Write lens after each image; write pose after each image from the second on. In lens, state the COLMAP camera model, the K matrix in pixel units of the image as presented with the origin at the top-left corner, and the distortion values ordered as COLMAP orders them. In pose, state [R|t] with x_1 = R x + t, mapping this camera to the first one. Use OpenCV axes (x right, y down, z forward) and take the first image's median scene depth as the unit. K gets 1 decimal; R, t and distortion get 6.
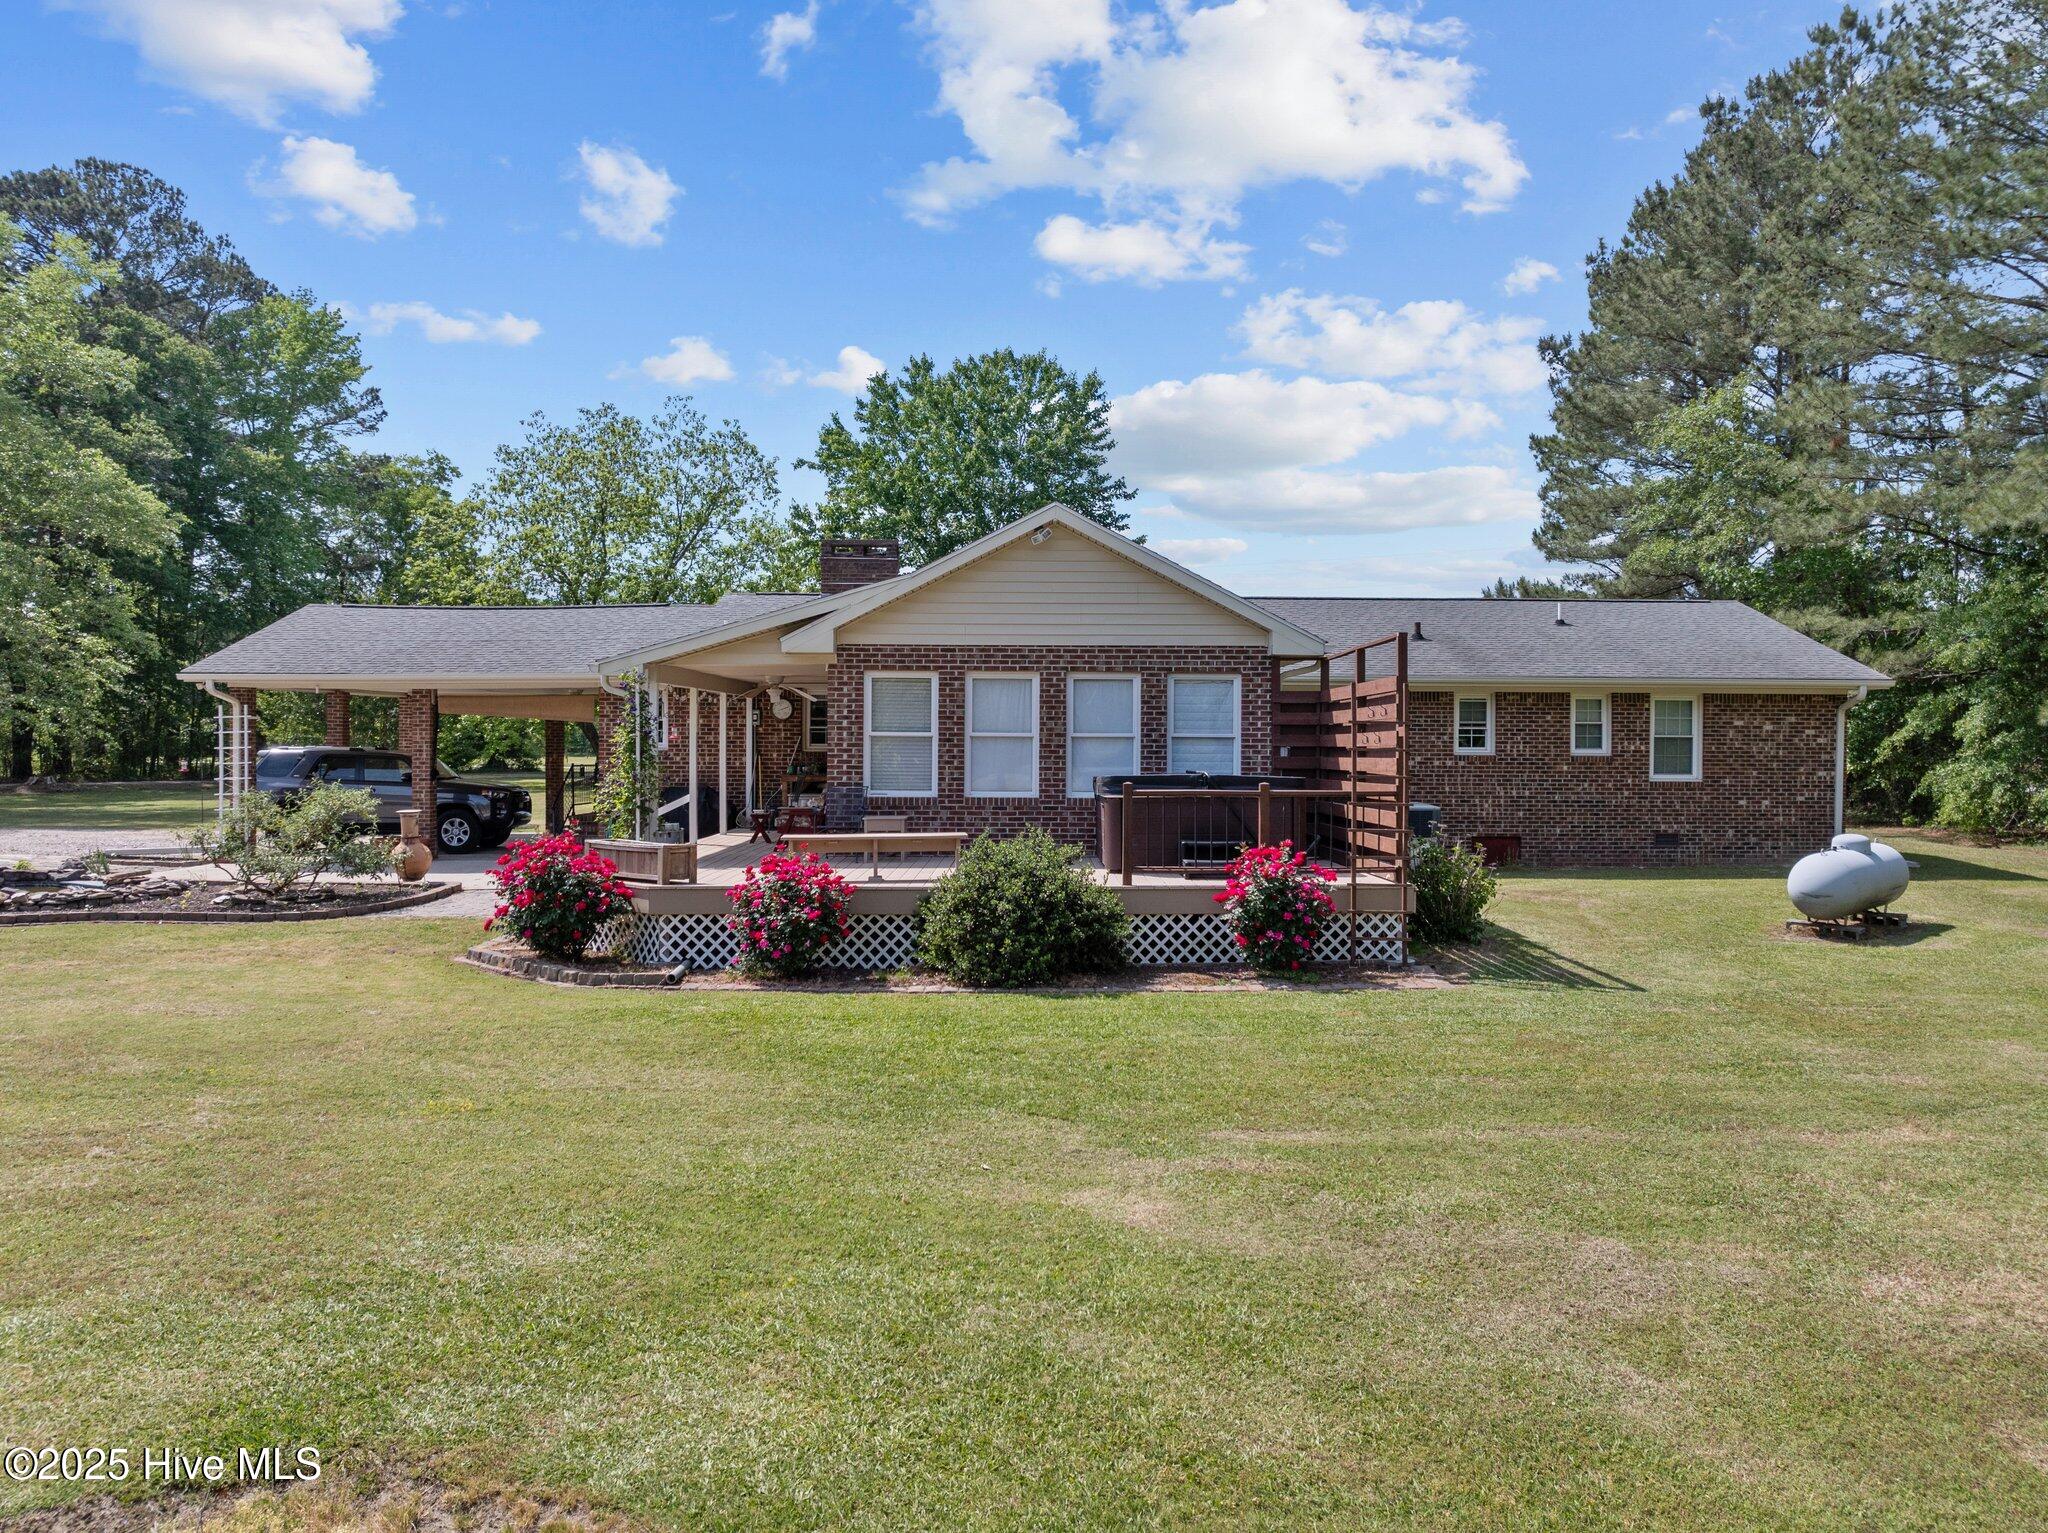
lens RADIAL K [[1439.4, 0, 1015.3], [0, 1439.4, 770.6], [0, 0, 1]] dist [-0.031705, 0.002908]
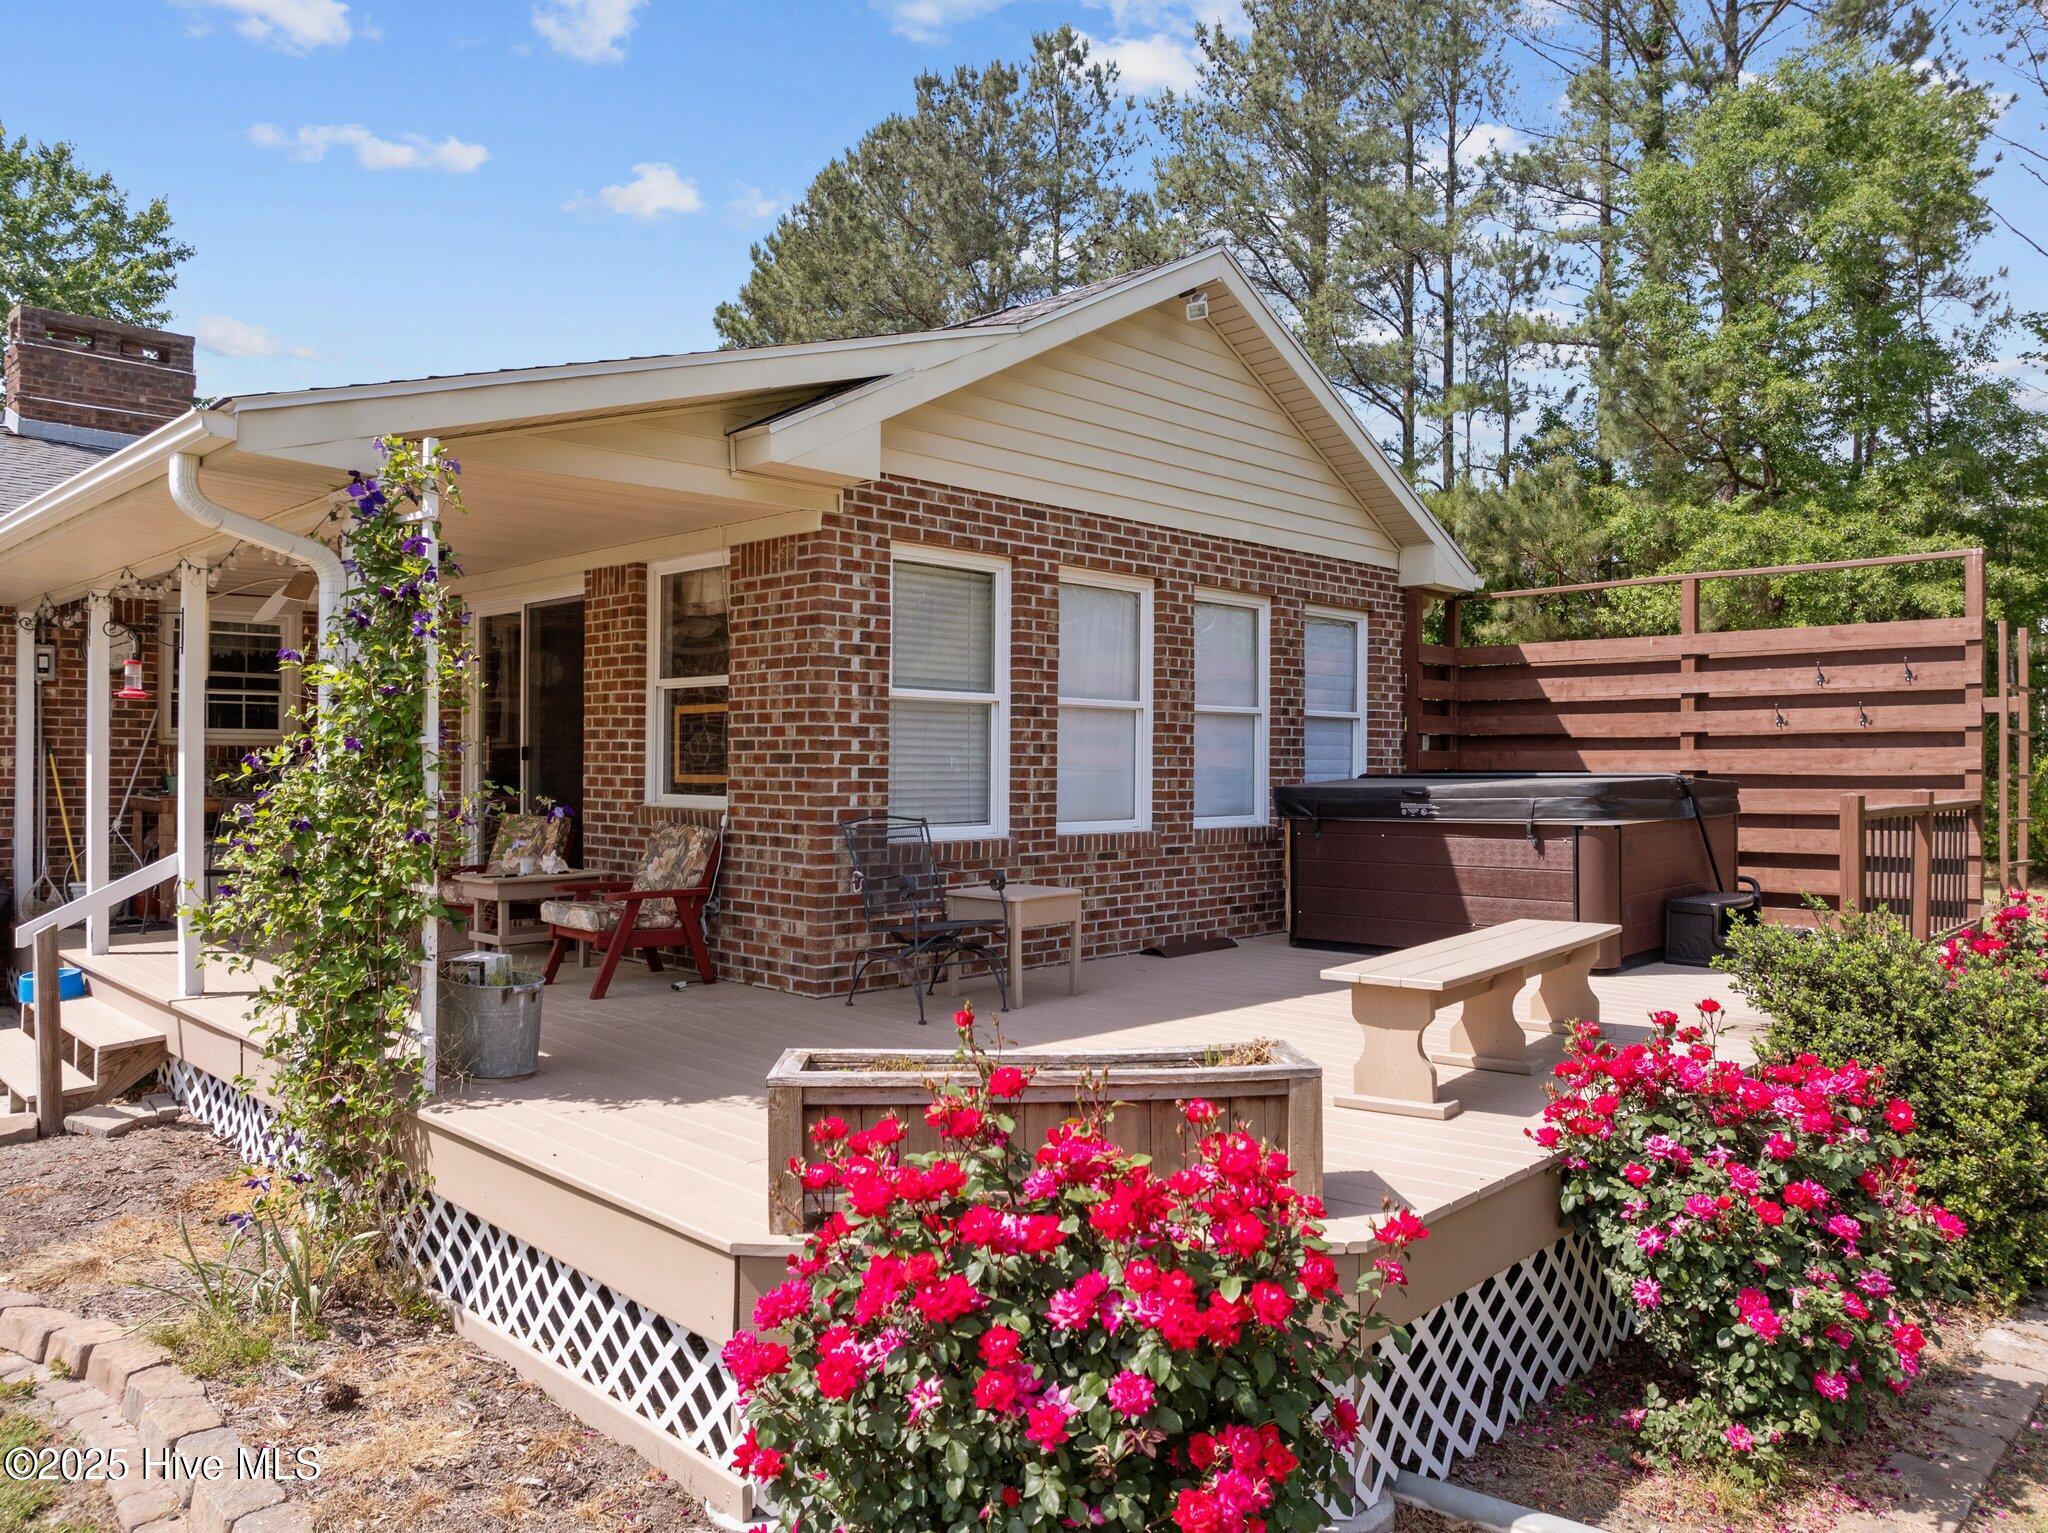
lens RADIAL K [[1442.2, 0, 1031.3], [0, 1442.2, 767.2], [0, 0, 1]] dist [-0.020048, -0.000329]
pose [[0.700817, -0.003915, 0.713330, -0.275076], [0.011763, 0.999912, -0.006069, -0.000576], [-0.713244, 0.012644, 0.700802, 0.502294]]
